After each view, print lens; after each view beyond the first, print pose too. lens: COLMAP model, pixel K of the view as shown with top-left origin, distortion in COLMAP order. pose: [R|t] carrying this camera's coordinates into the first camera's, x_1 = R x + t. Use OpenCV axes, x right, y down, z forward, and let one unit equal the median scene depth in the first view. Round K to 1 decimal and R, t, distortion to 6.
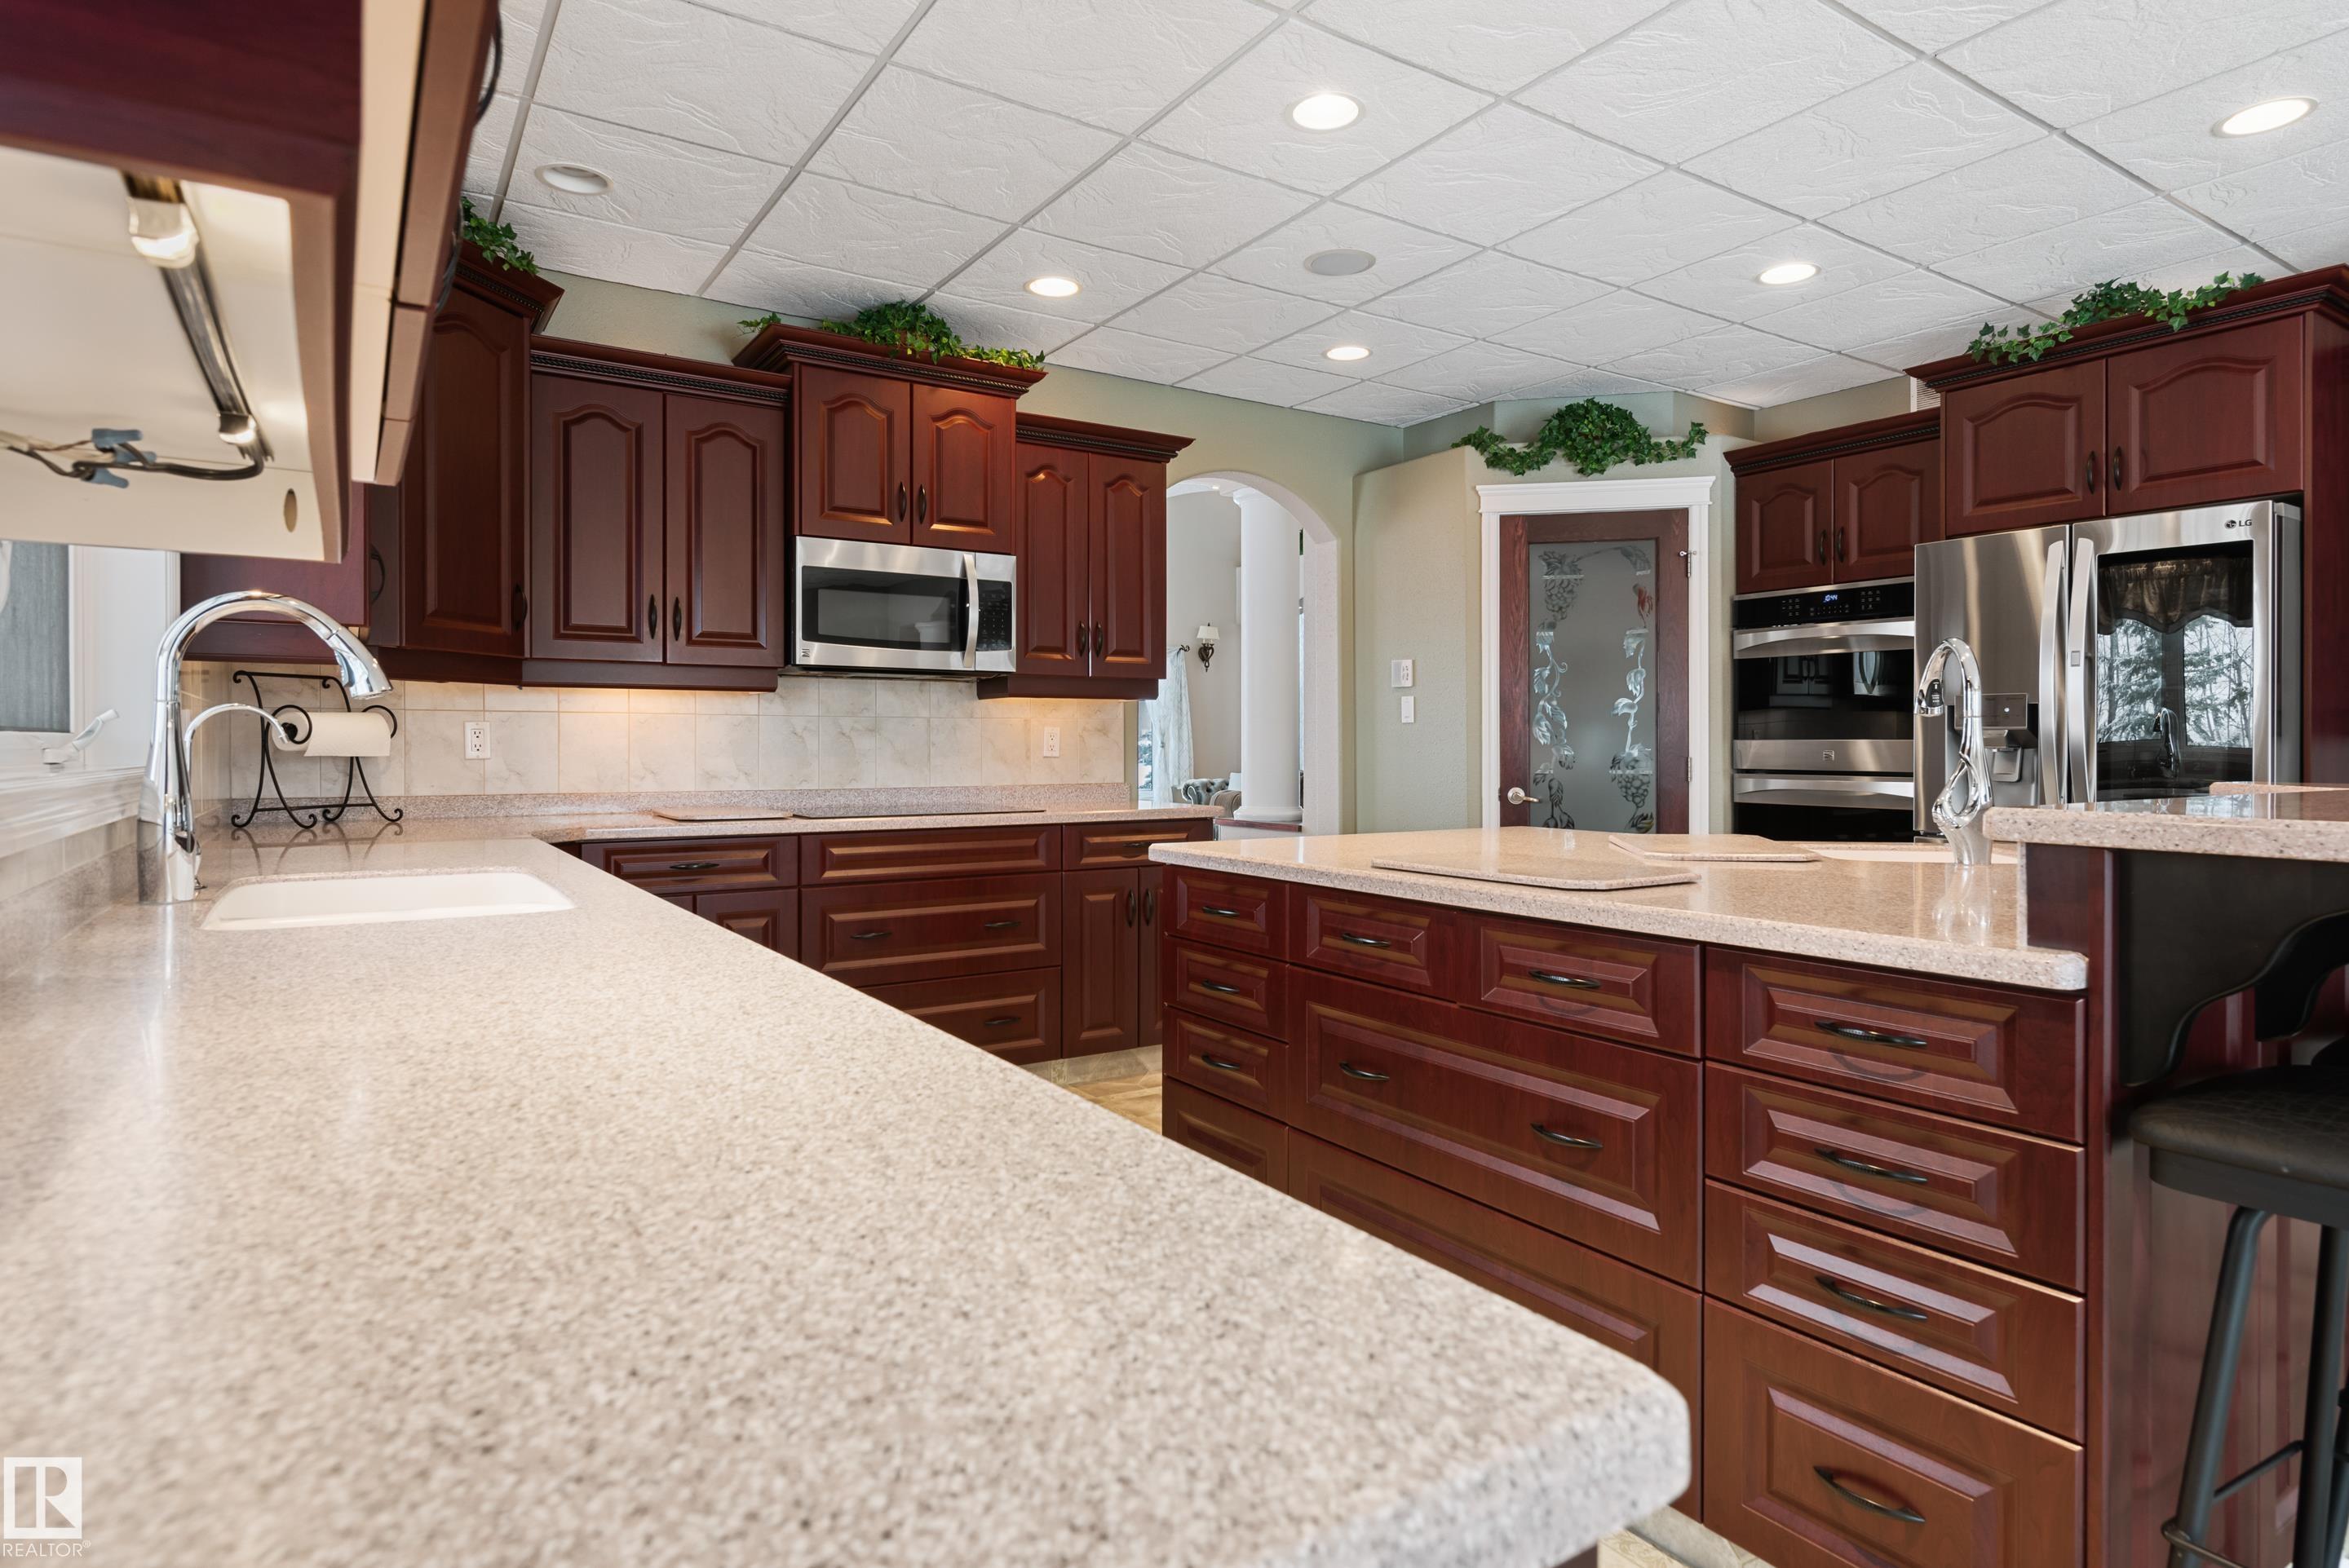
lens RADIAL K [[1305.6, 0, 1186.5], [0, 1305.6, 743.2], [0, 0, 1]] dist [0.020449, 0.000225]
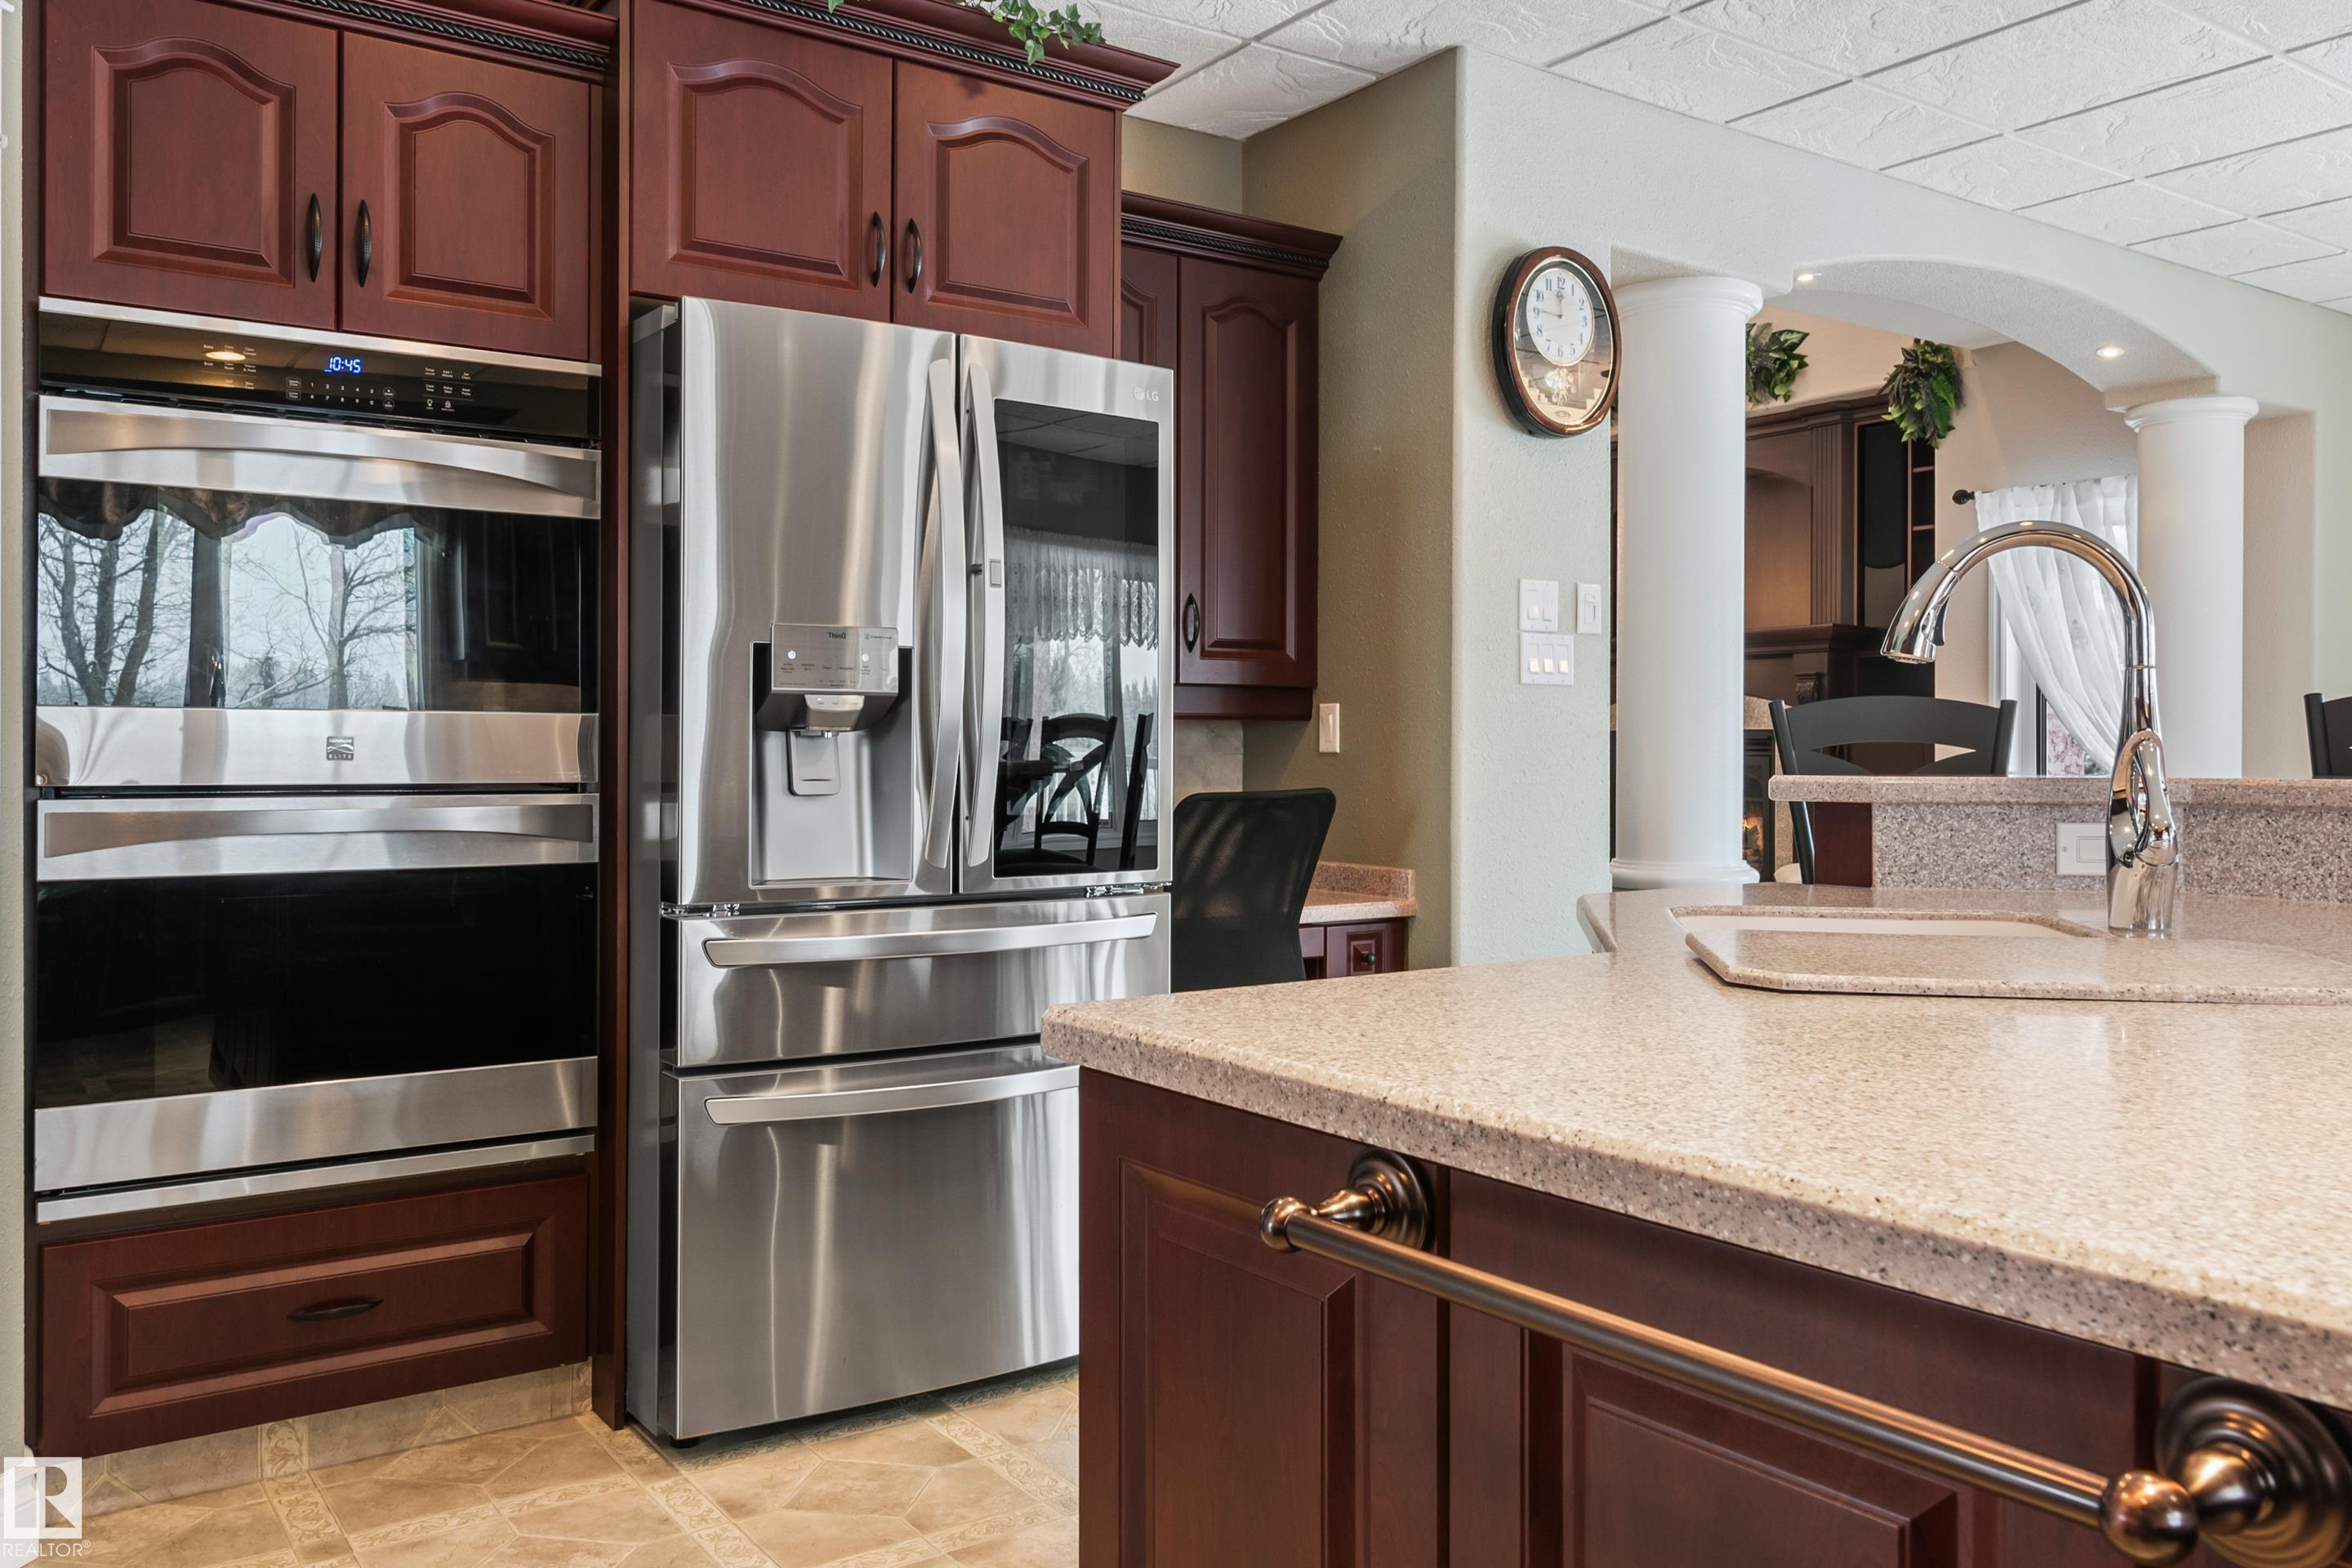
lens RADIAL K [[1820.5, 0, 1182.1], [0, 1820.5, 742.7], [0, 0, 1]] dist [0.009954, -0.002623]
pose [[-0.019863, 0.003144, 0.999798, -0.091374], [-0.004735, 0.999984, -0.003238, 0.008535], [-0.999791, -0.004799, -0.019848, 0.786805]]
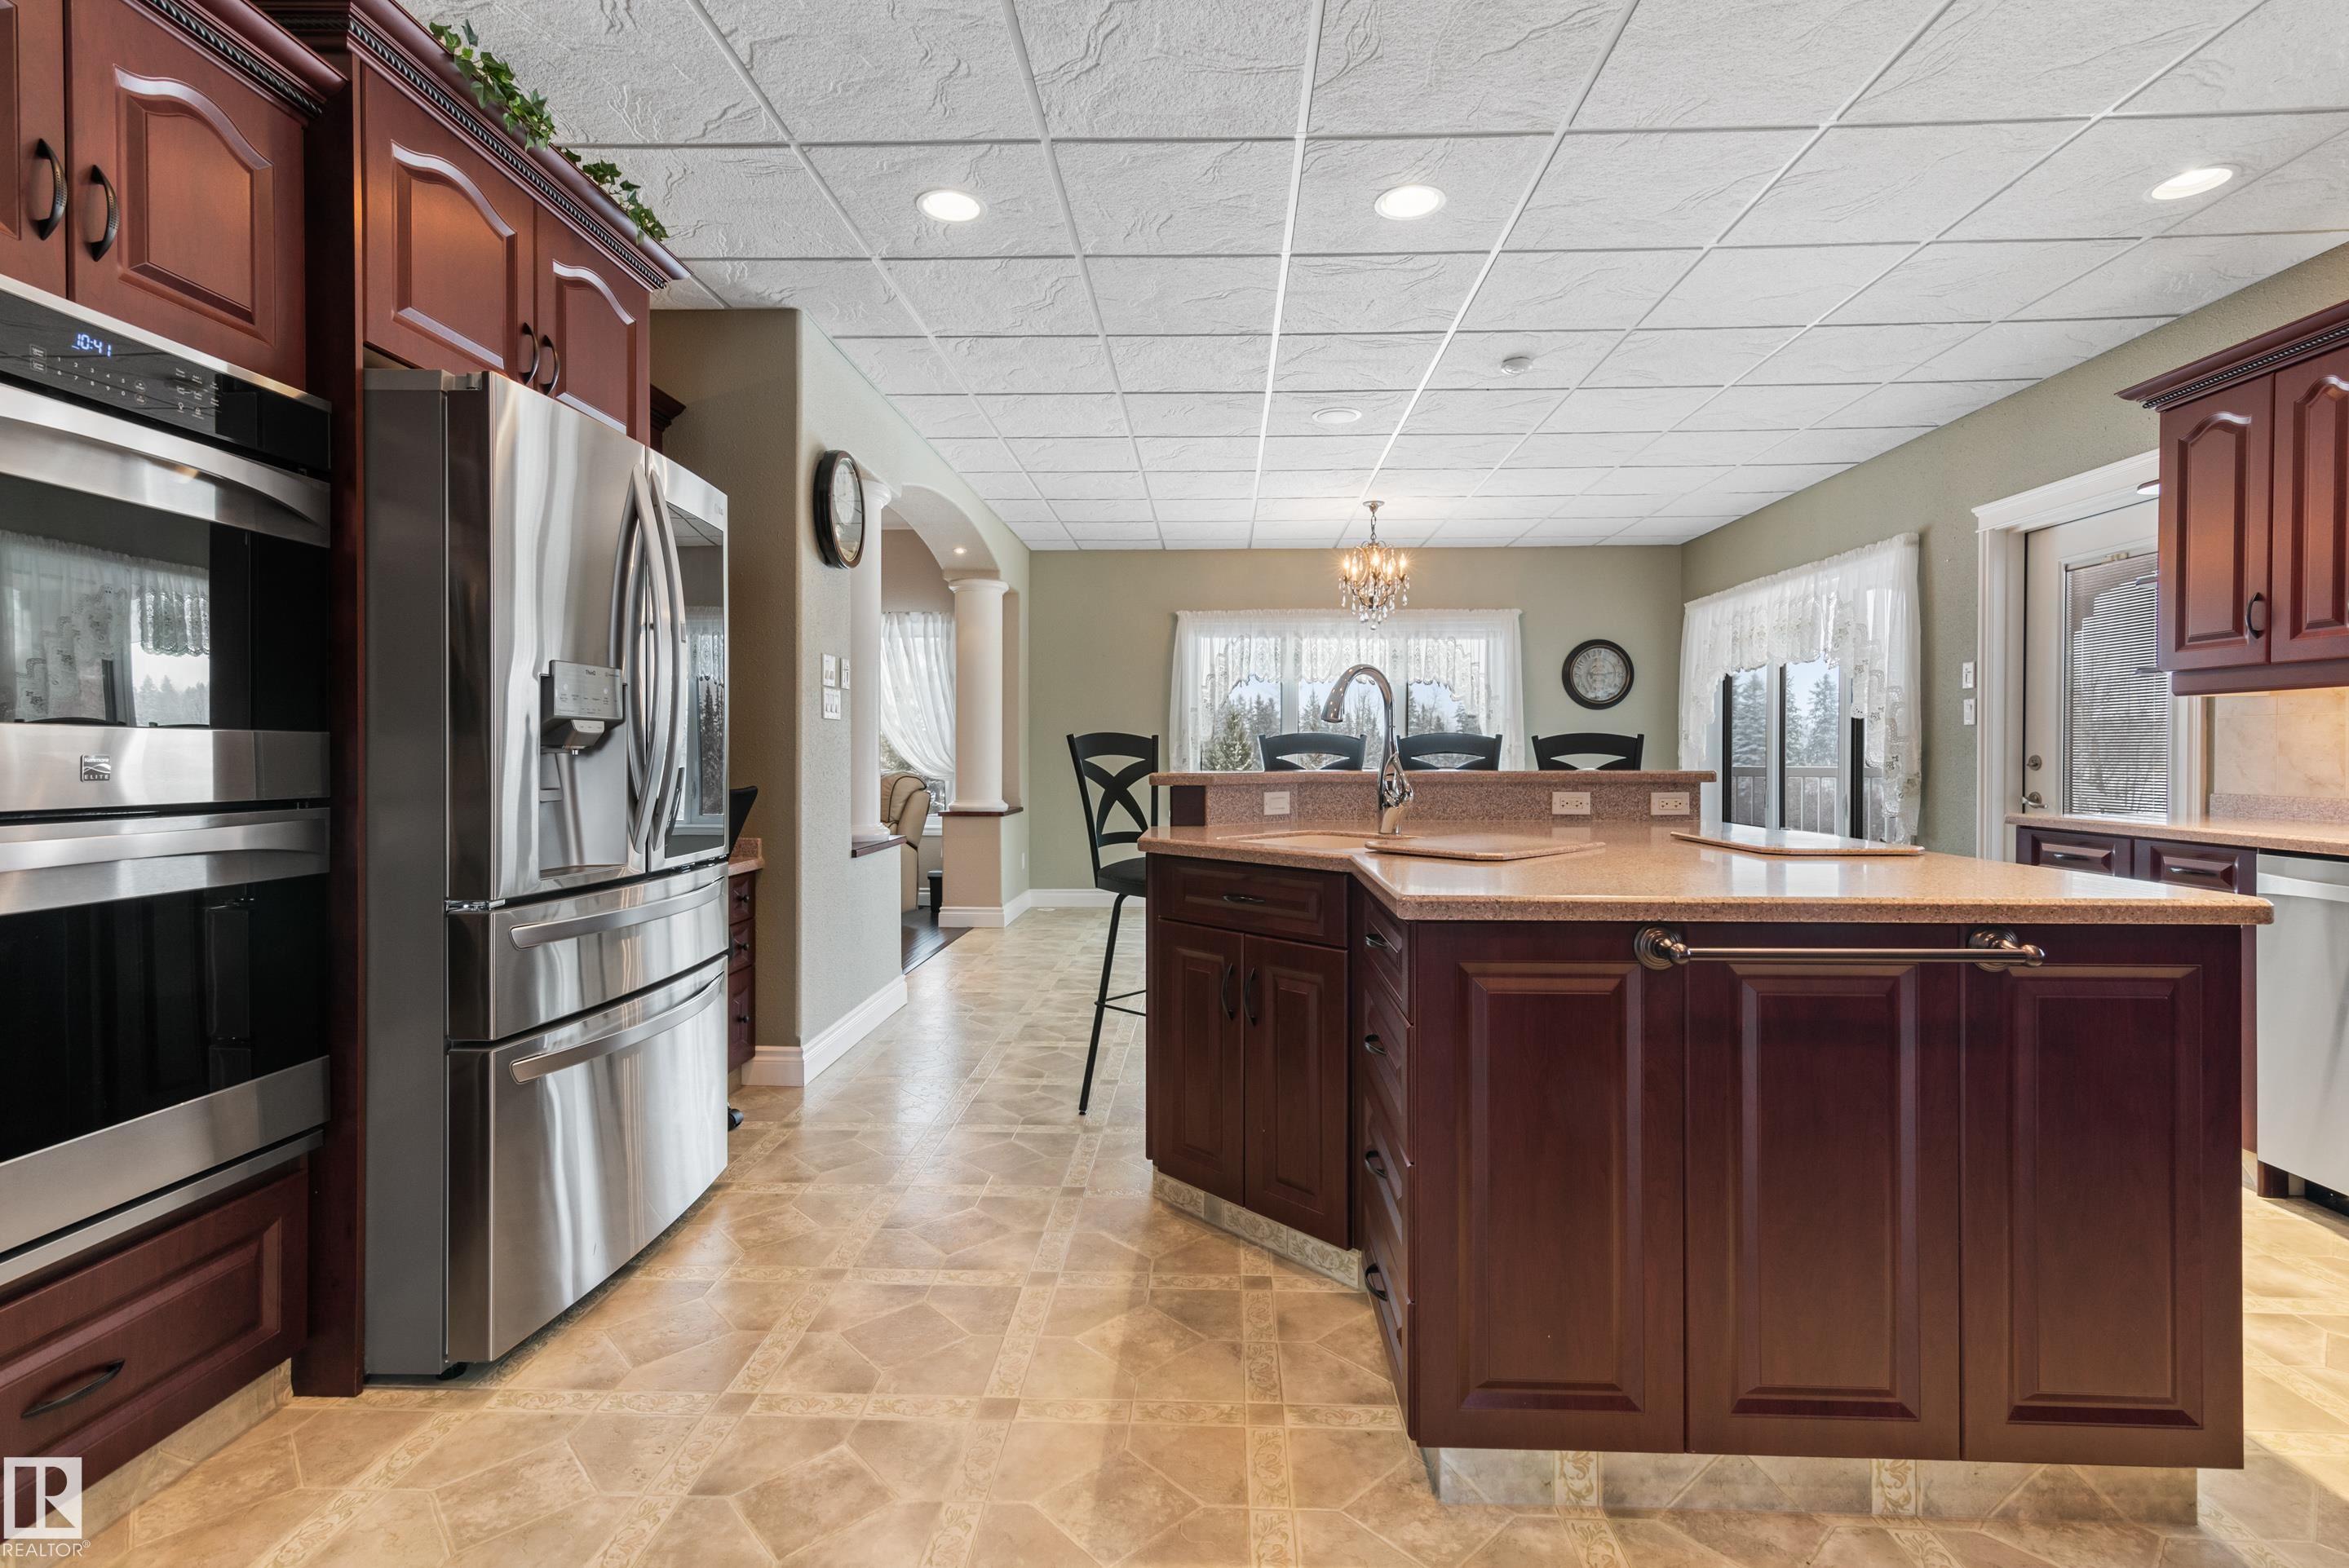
lens RADIAL K [[1095.4, 0, 1184.6], [0, 1095.4, 765.1], [0, 0, 1]] dist [0.011789, -0.000255]
pose [[-0.809017, -0.004841, 0.587765, 0.056636], [-0.001006, 0.999976, 0.006851, 0.006373], [-0.587784, 0.004951, -0.809003, 1.130944]]
